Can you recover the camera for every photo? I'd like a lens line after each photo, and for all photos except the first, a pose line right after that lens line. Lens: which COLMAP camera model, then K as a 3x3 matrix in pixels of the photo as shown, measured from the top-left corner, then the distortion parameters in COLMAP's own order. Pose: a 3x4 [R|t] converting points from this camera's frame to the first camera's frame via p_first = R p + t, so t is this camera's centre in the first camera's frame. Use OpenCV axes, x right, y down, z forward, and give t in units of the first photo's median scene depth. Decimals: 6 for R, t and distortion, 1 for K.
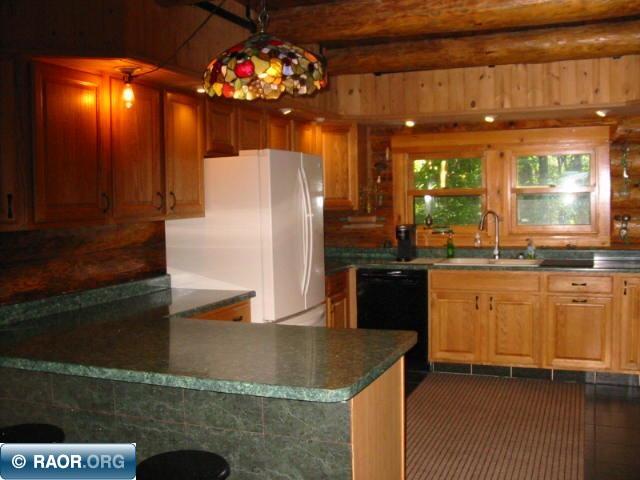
lens RADIAL K [[708.8, 0, 319.9], [0, 708.8, 240.3], [0, 0, 1]] dist [-0.074782, 0.000000]
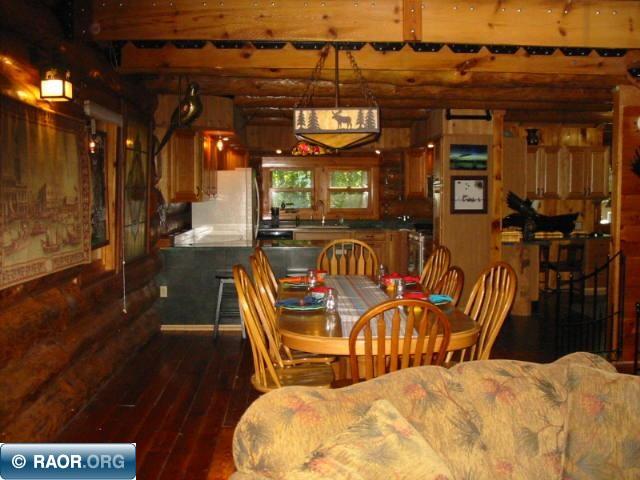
lens RADIAL K [[708.8, 0, 320.0], [0, 708.8, 239.3], [0, 0, 1]] dist [-0.074782, 0.000000]
pose [[0.902558, -0.011361, 0.430418, -0.588338], [0.009469, 0.999934, 0.006538, 0.050608], [-0.430464, -0.001825, 0.902606, -0.719328]]
